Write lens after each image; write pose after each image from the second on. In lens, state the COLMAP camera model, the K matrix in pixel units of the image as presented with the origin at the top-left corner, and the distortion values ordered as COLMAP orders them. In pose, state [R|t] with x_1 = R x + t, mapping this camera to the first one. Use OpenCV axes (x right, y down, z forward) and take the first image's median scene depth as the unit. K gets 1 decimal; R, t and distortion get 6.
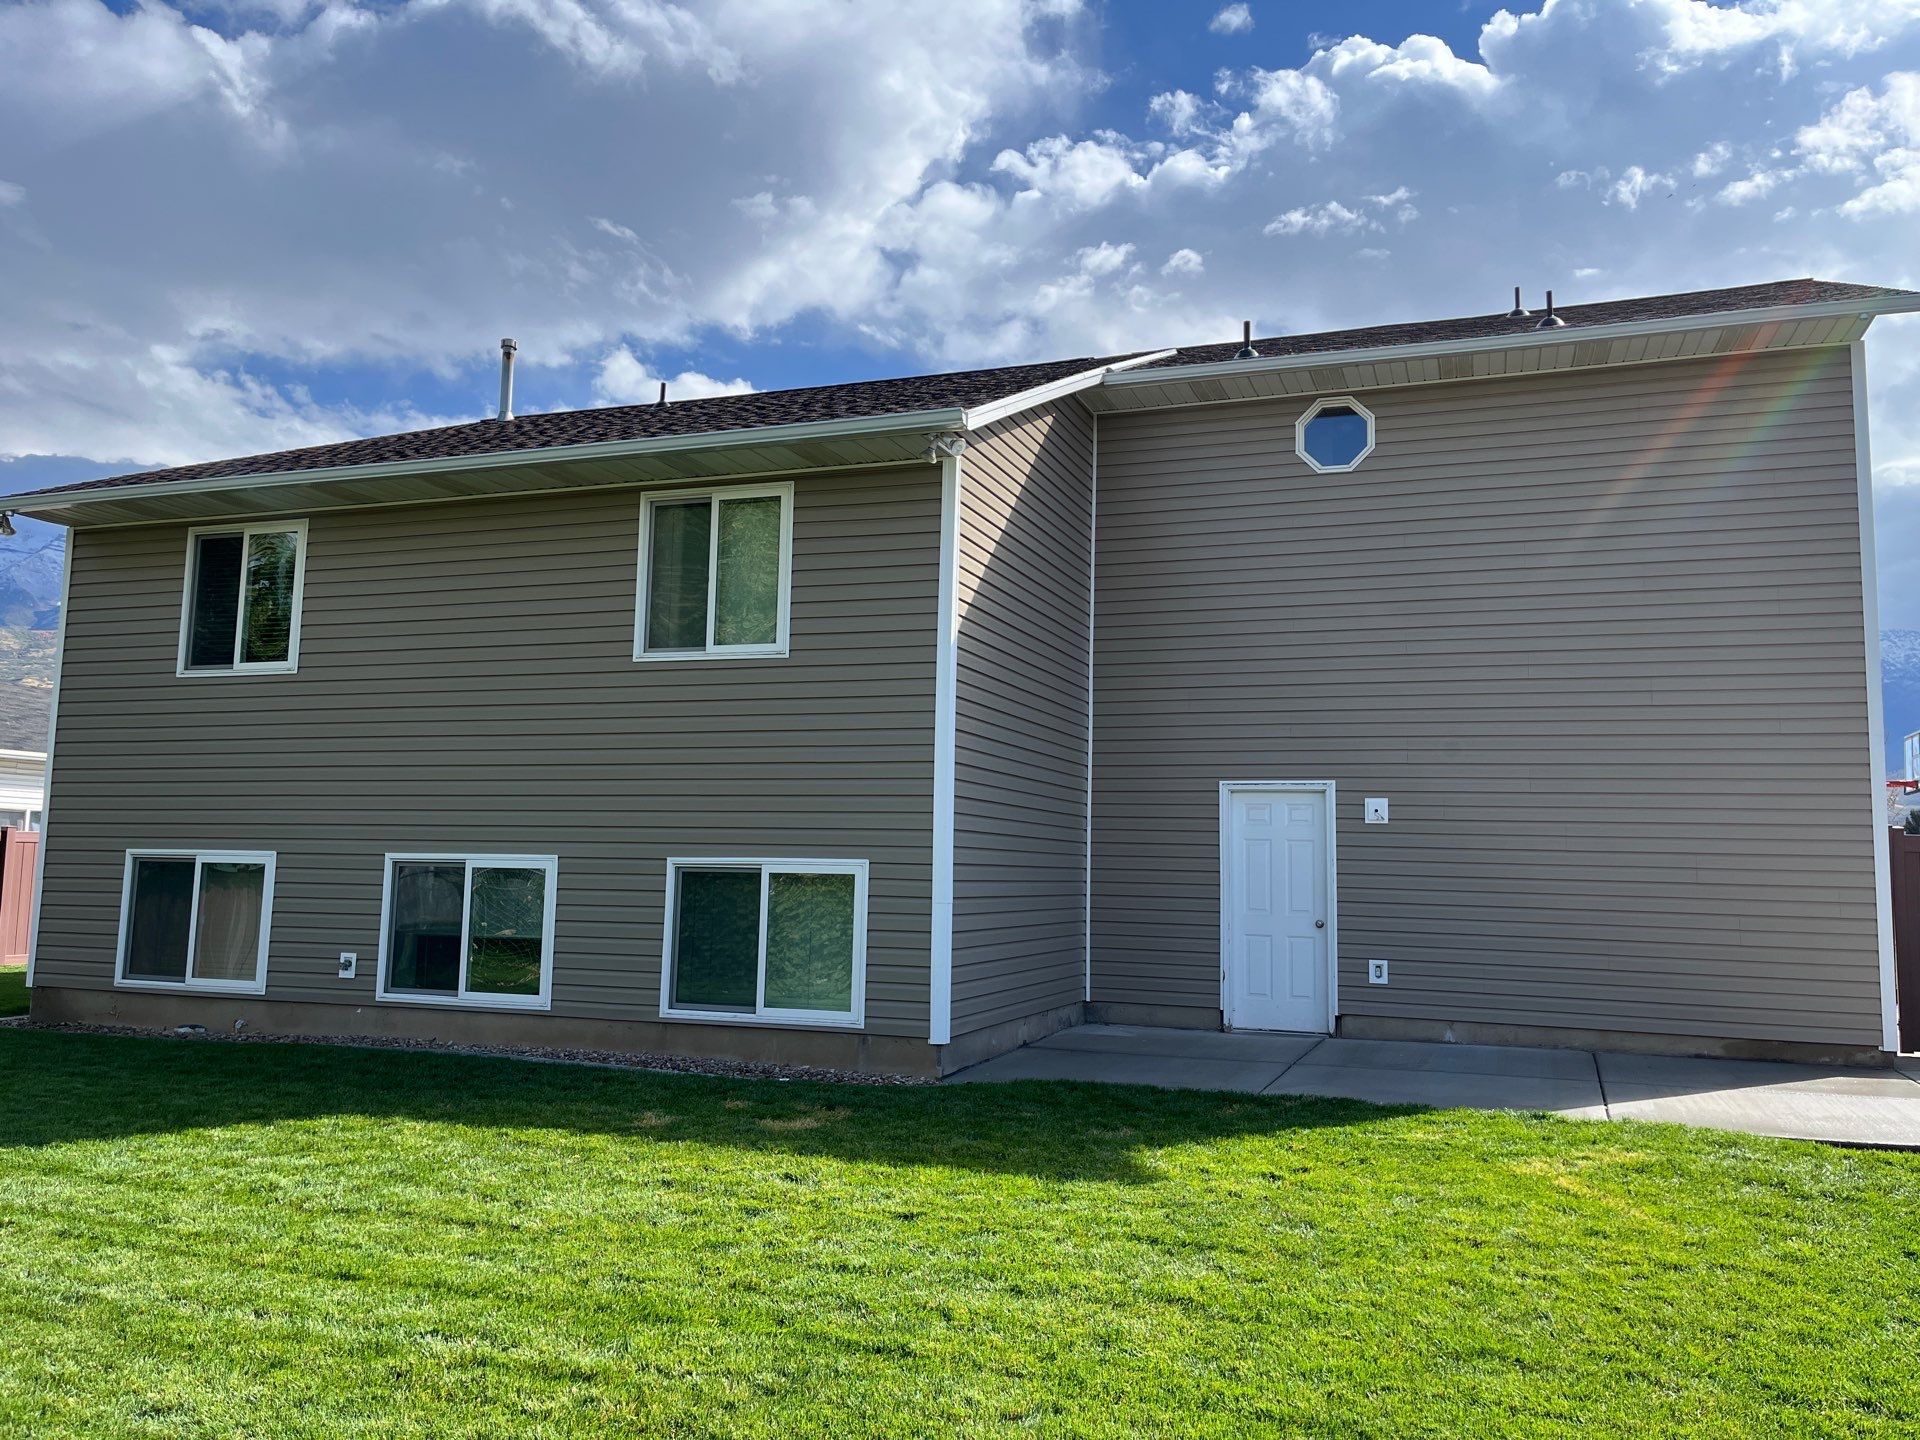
lens RADIAL K [[1473.8, 0, 959.0], [0, 1473.8, 691.8], [0, 0, 1]] dist [-0.000899, 0.001232]
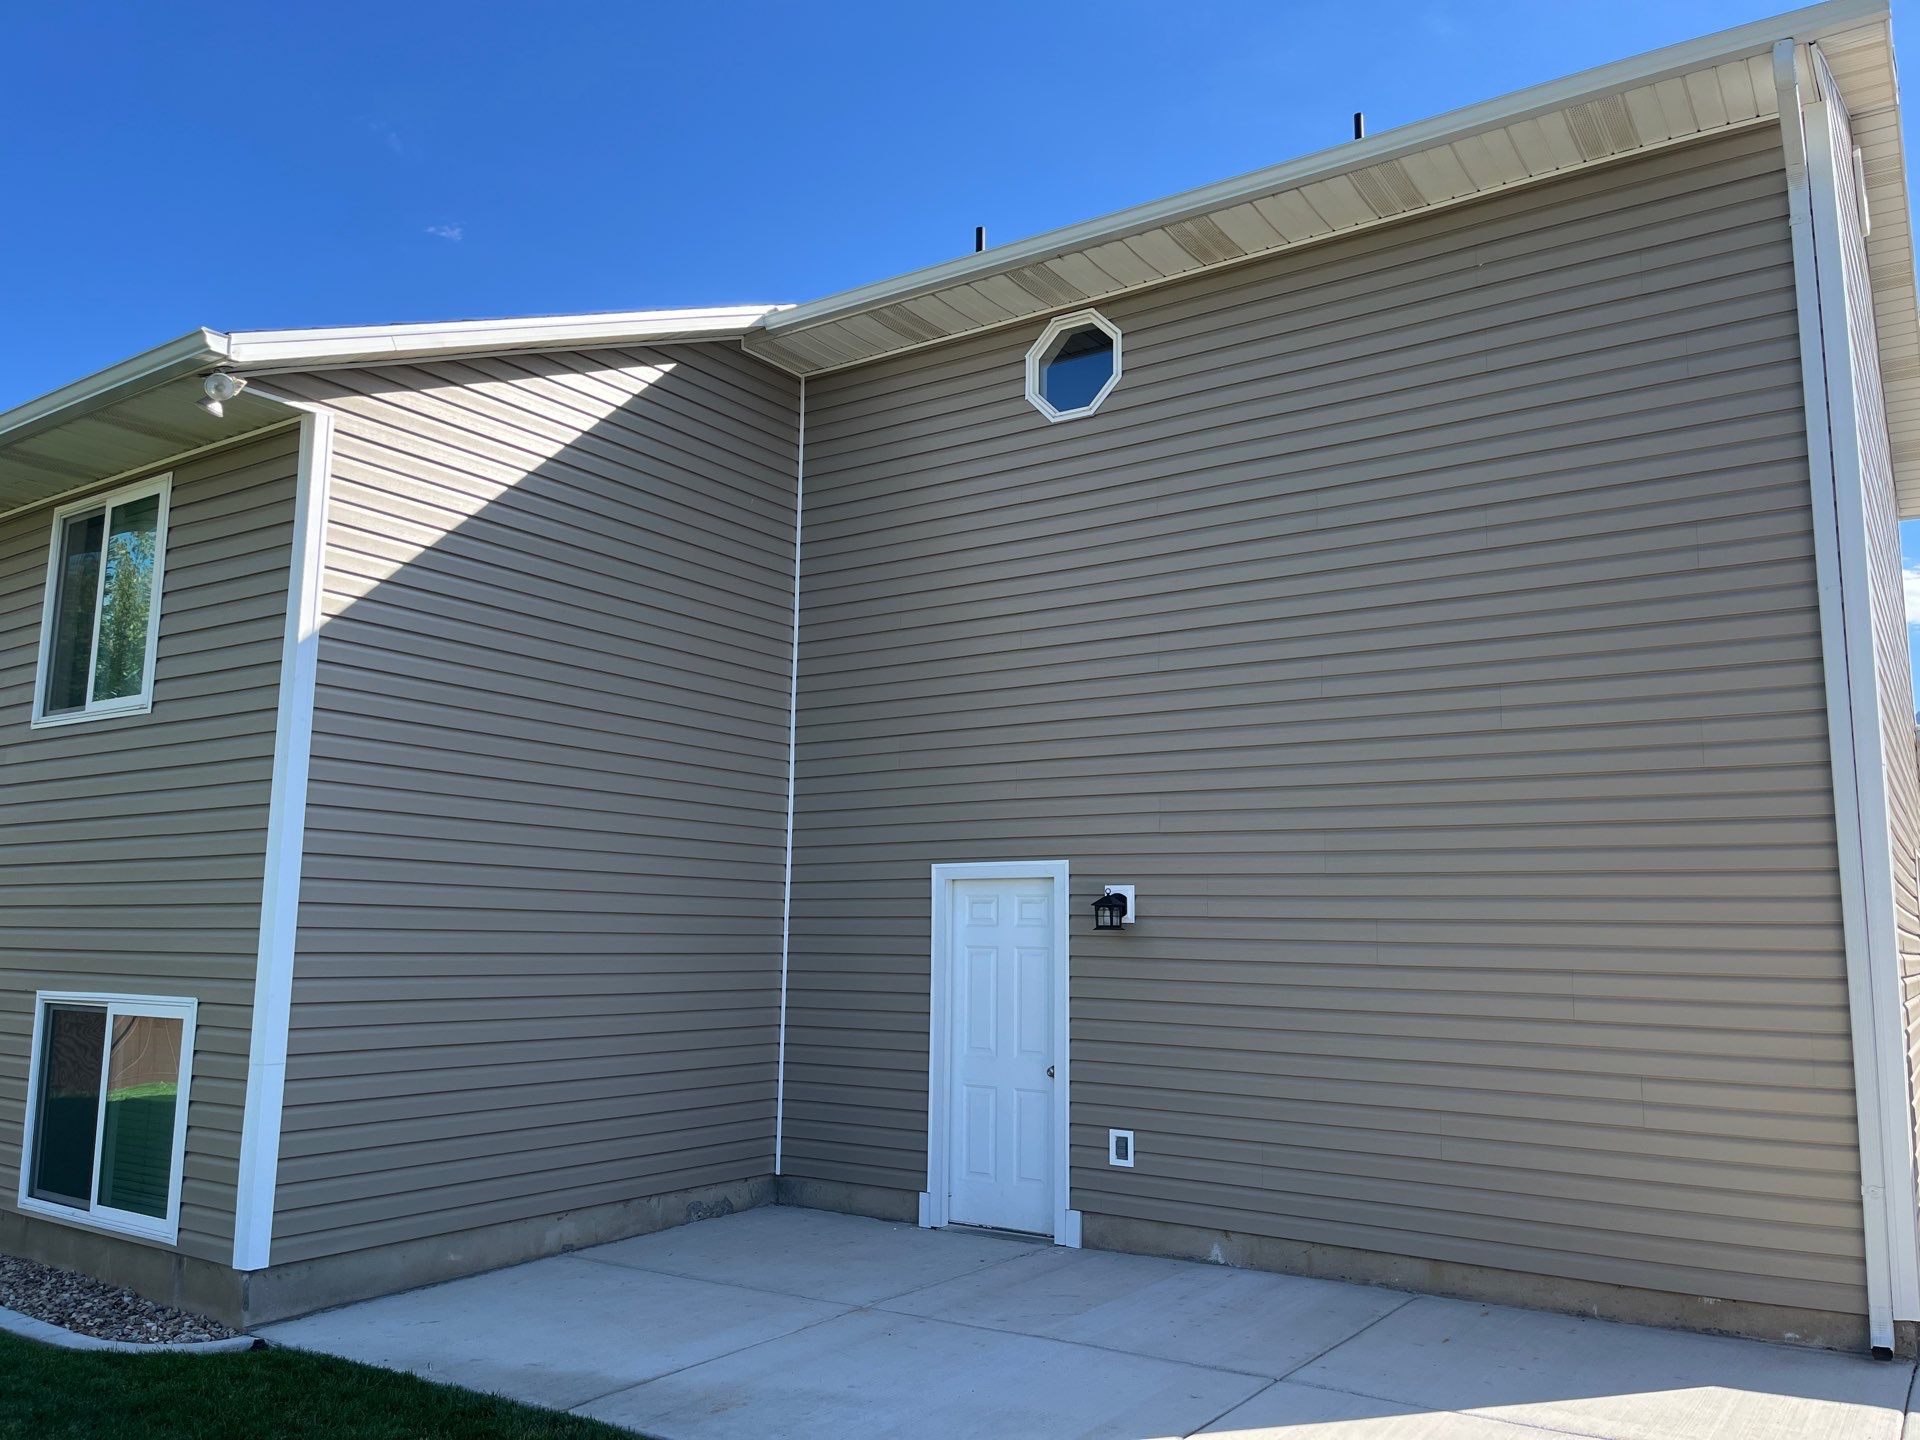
lens RADIAL K [[1456.7, 0, 982.5], [0, 1456.7, 711.3], [0, 0, 1]] dist [0.004719, -0.005649]
pose [[0.973873, -0.047143, -0.222146, 0.378794], [0.038279, 0.998296, -0.044042, 0.019493], [0.223844, 0.034387, 0.974018, 0.337308]]
